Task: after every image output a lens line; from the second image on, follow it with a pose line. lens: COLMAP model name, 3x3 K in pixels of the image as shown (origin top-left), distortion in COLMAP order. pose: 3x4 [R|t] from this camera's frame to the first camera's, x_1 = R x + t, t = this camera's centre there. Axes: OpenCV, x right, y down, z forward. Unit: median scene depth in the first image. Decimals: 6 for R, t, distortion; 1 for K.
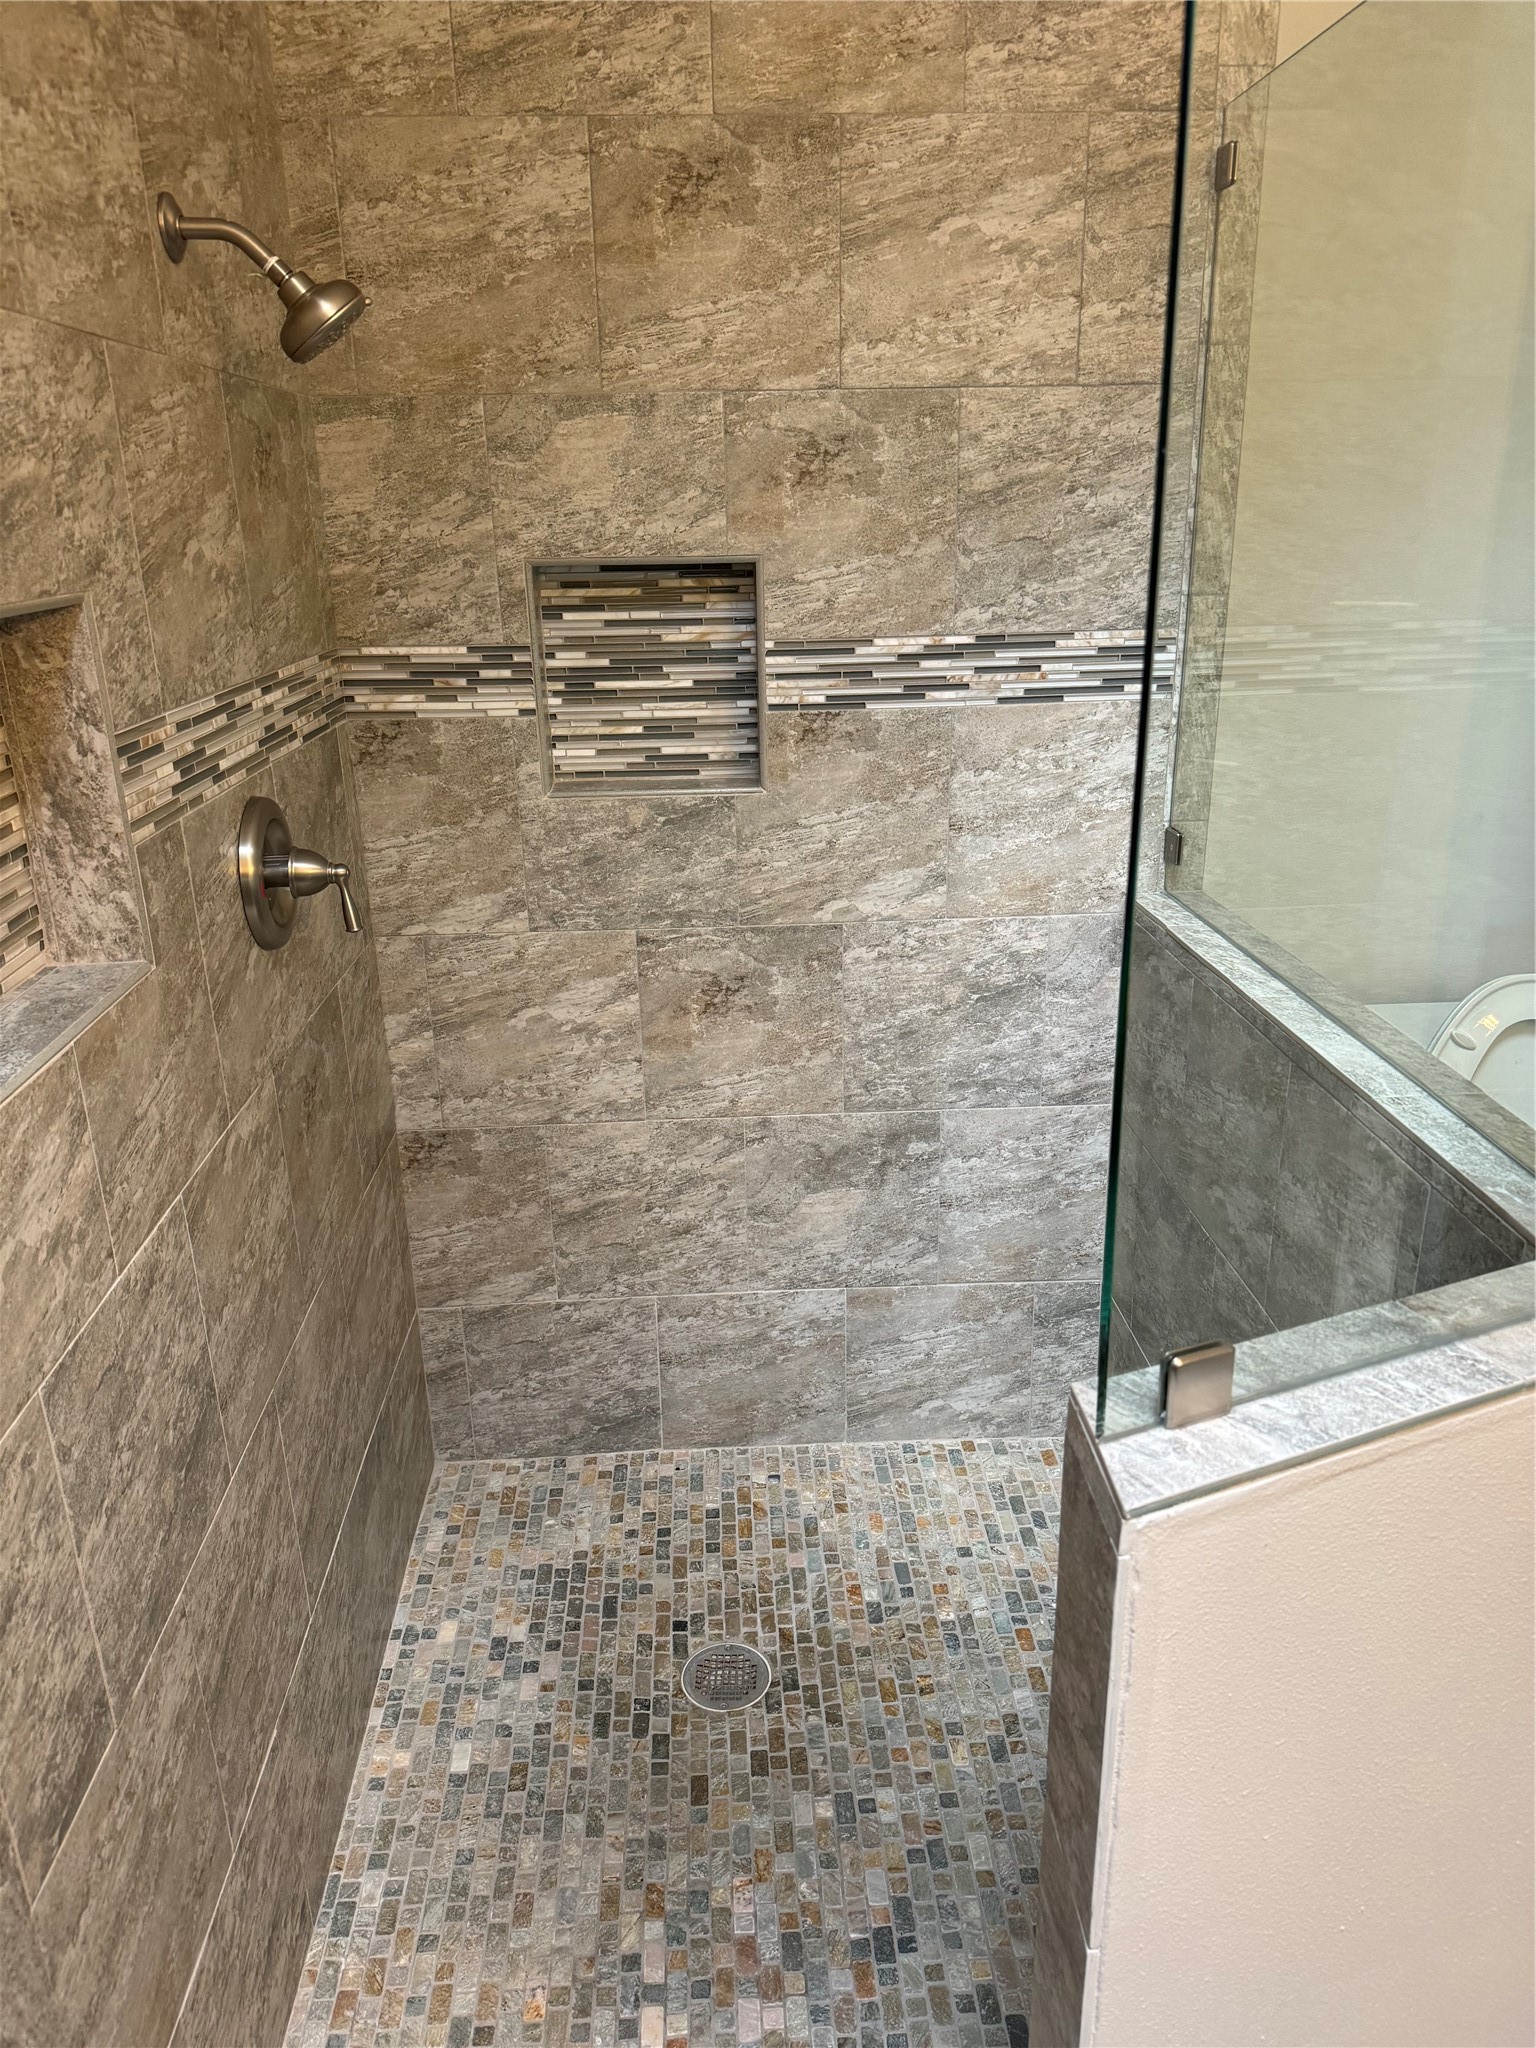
lens RADIAL K [[1396.7, 0, 826.5], [0, 1396.7, 999.9], [0, 0, 1]] dist [0.074651, -0.057955]
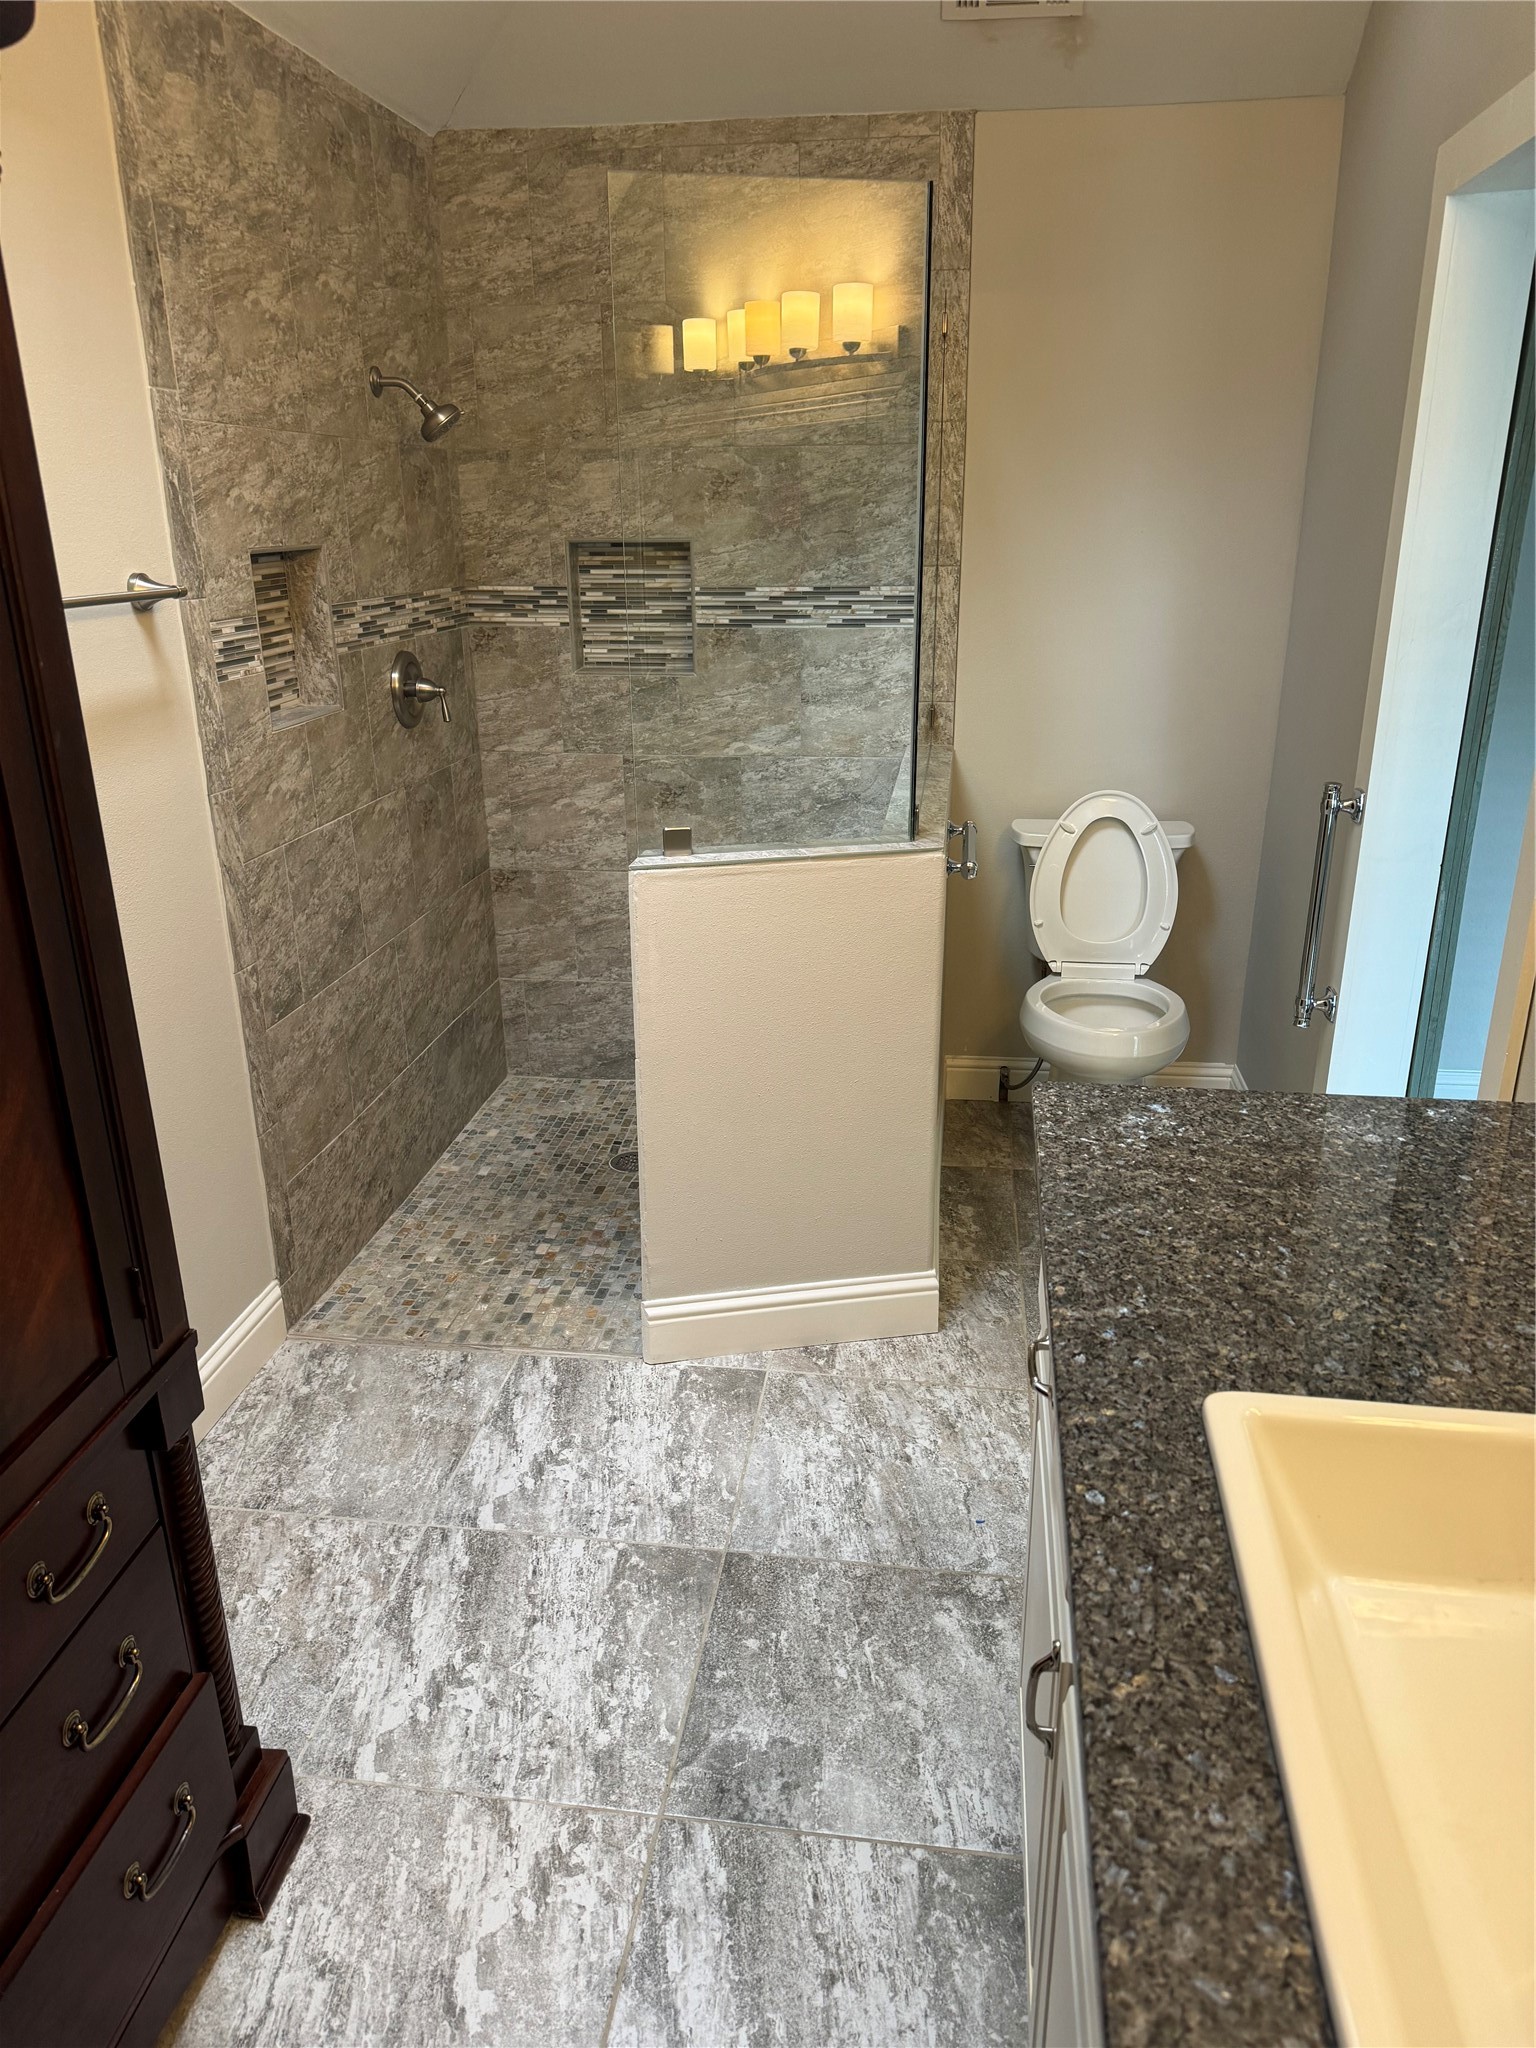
lens RADIAL K [[1396.7, 0, 826.5], [0, 1396.7, 999.9], [0, 0, 1]] dist [0.074651, -0.057955]
pose [[0.983029, 0.069486, -0.169784, 0.456799], [-0.069566, 0.997562, 0.005487, 0.241793], [0.169751, 0.006417, 0.985466, -0.713464]]
